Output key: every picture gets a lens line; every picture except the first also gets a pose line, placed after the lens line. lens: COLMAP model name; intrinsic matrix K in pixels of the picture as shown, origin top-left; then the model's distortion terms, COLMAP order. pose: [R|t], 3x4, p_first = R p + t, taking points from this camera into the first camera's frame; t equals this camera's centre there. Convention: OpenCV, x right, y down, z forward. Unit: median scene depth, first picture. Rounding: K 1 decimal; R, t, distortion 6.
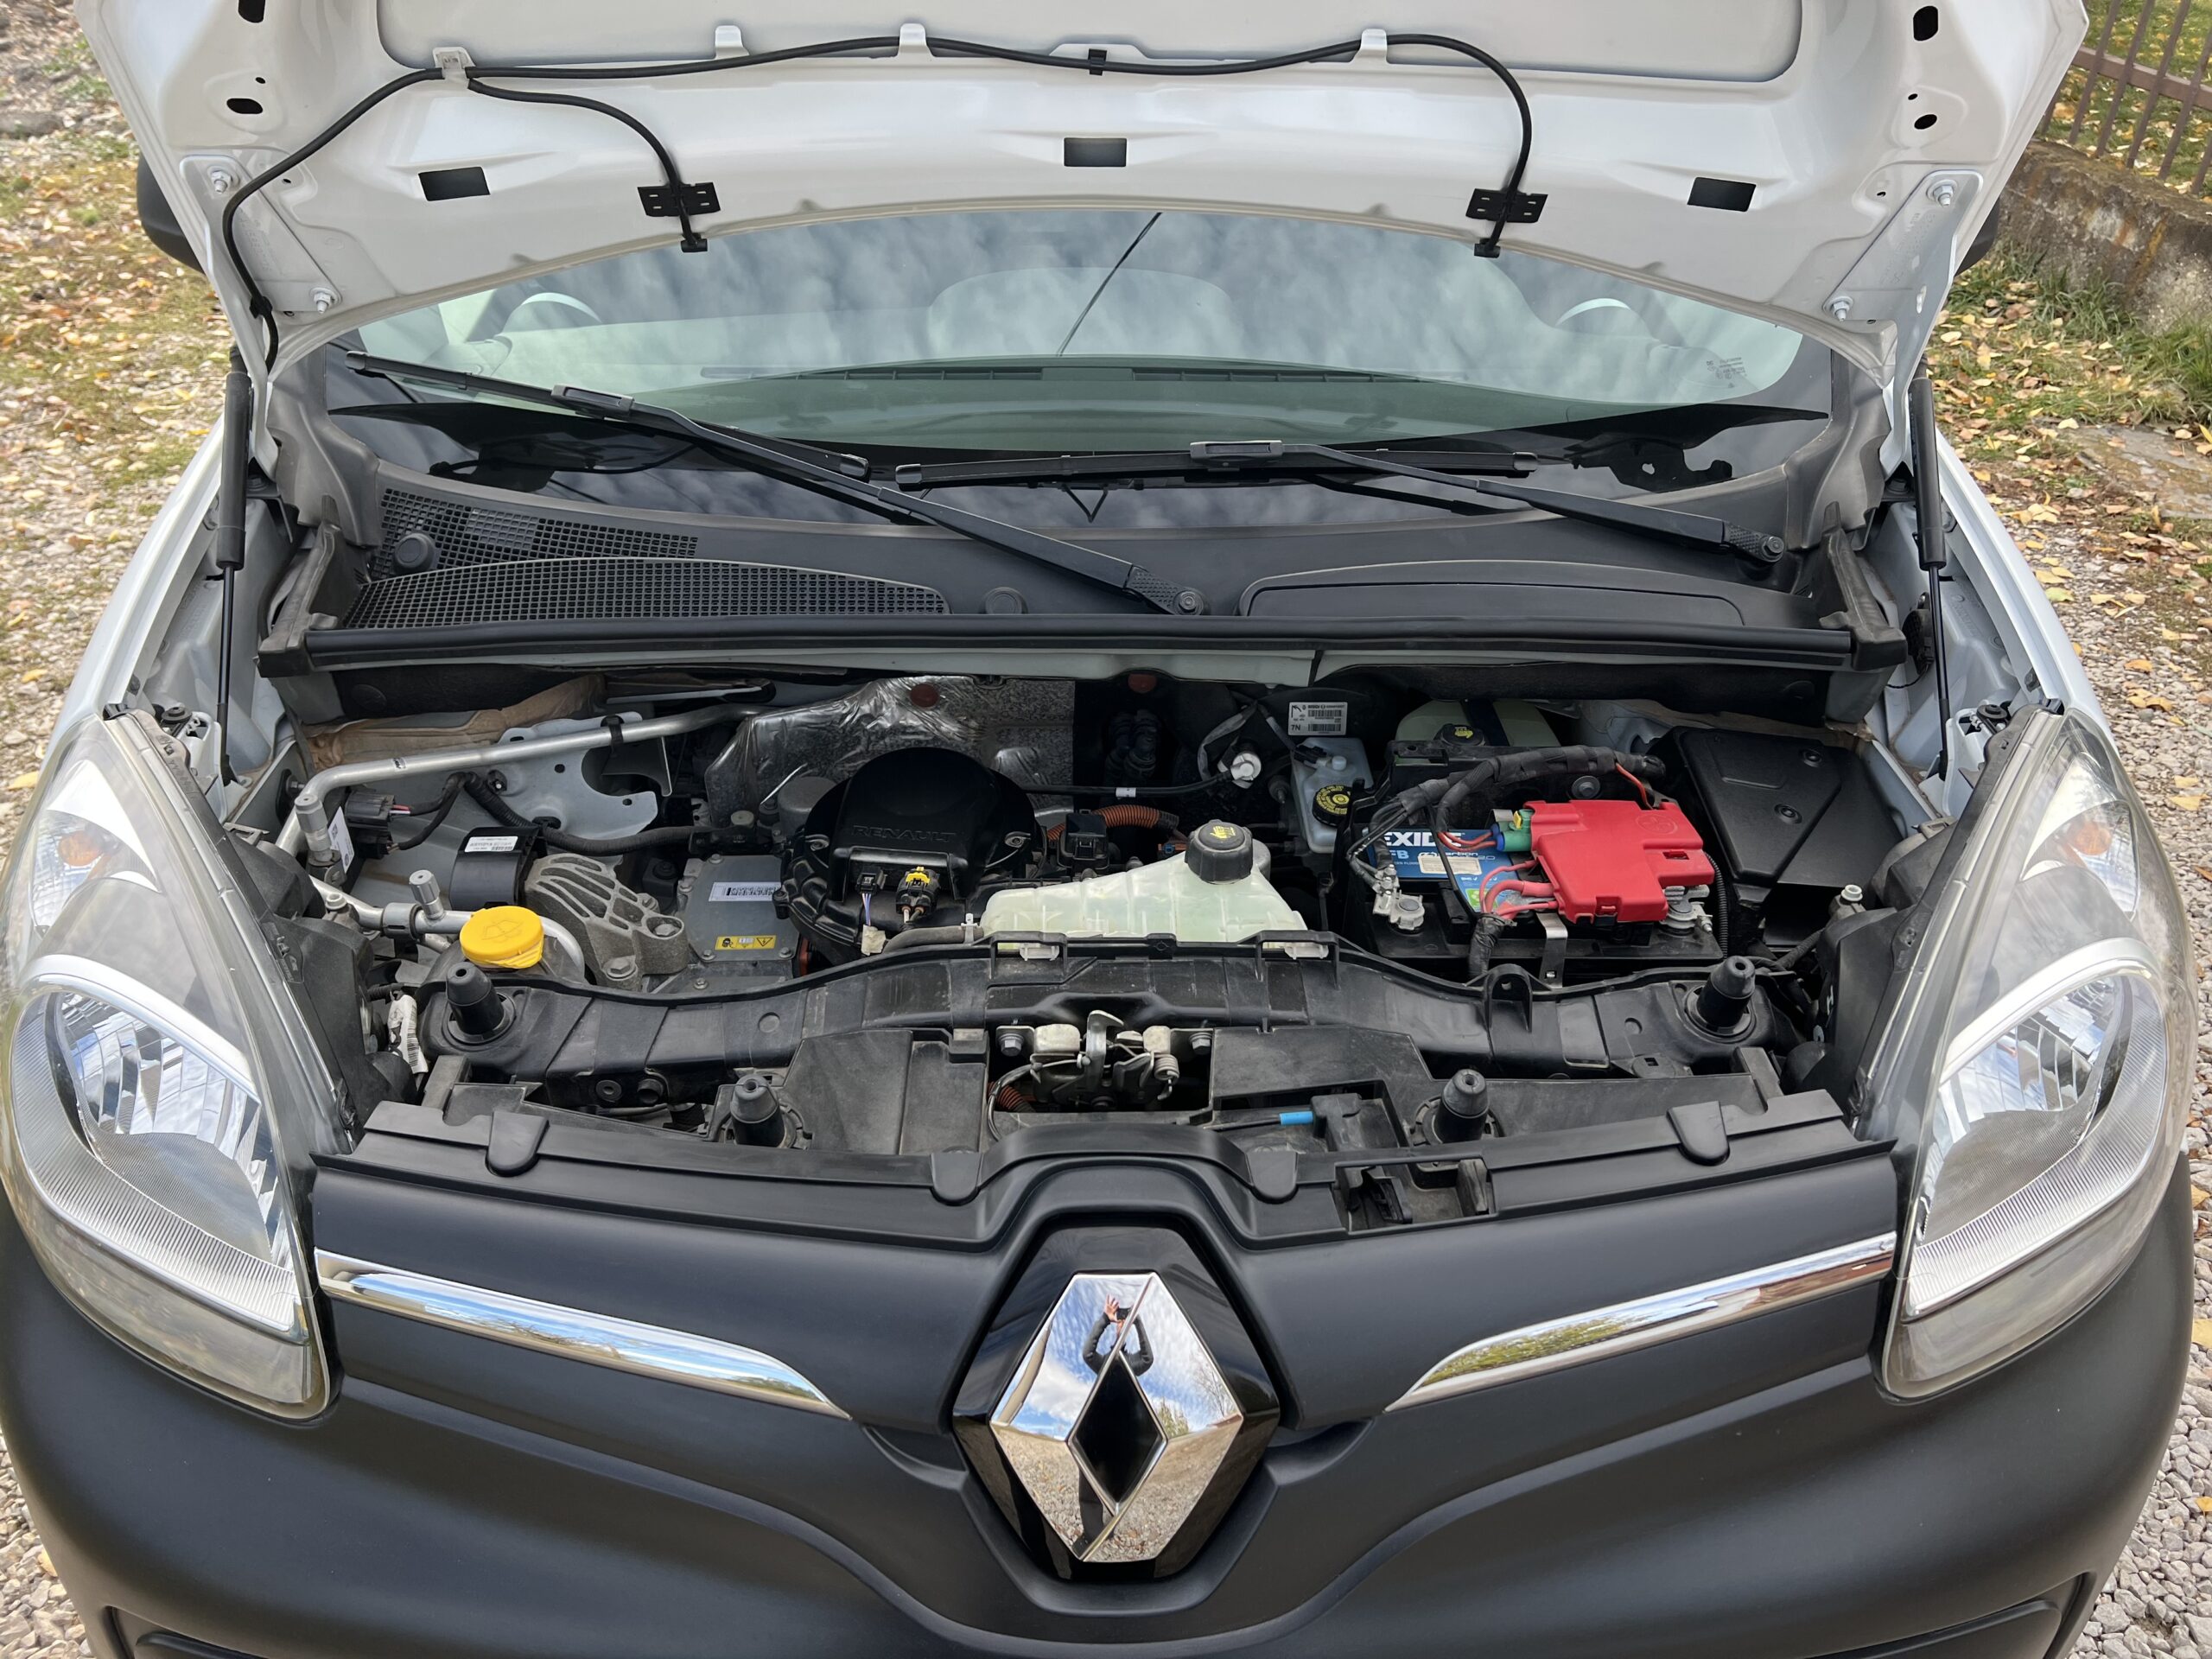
lens RADIAL K [[1667.6, 0, 1097.6], [0, 1667.6, 845.8], [0, 0, 1]] dist [0.049632, -0.057877]
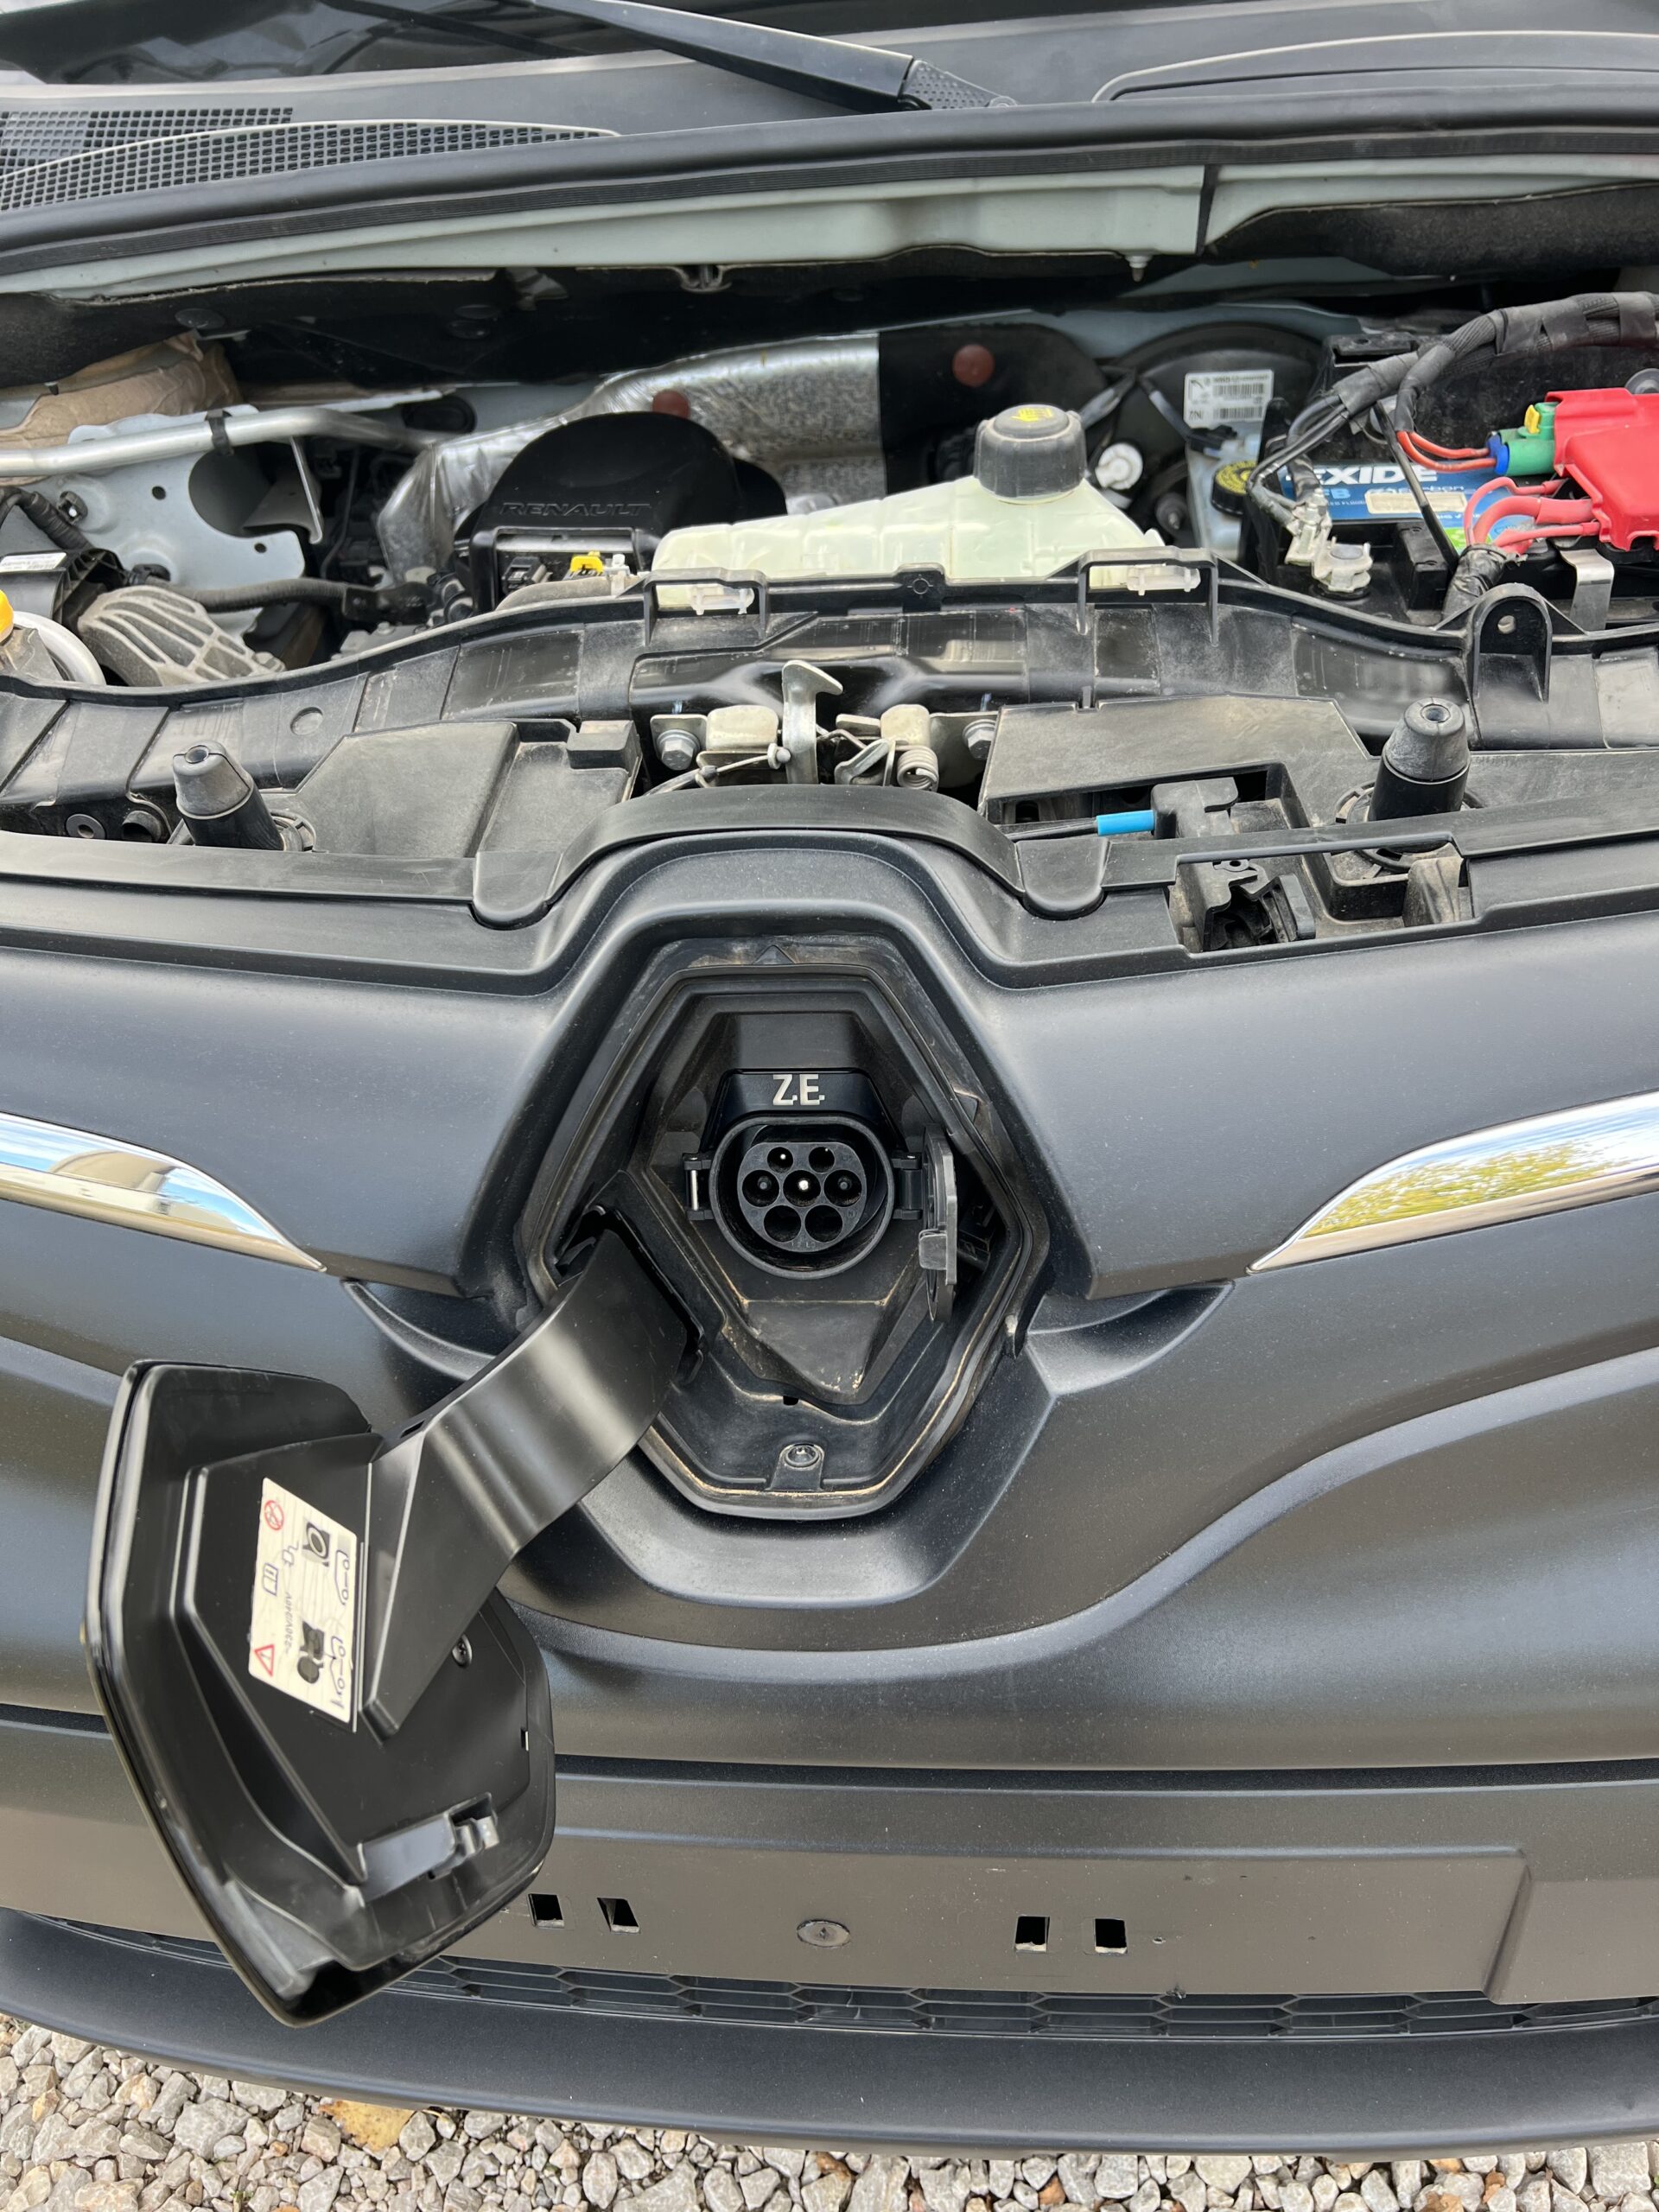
lens RADIAL K [[1667.6, 0, 821.2], [0, 1667.6, 1112.7], [0, 0, 1]] dist [0.049632, -0.057877]
pose [[0.989882, -0.001548, -0.141885, 0.086131], [0.019513, 0.991925, 0.125317, 0.168265], [0.140545, -0.126817, 0.981919, 0.351287]]
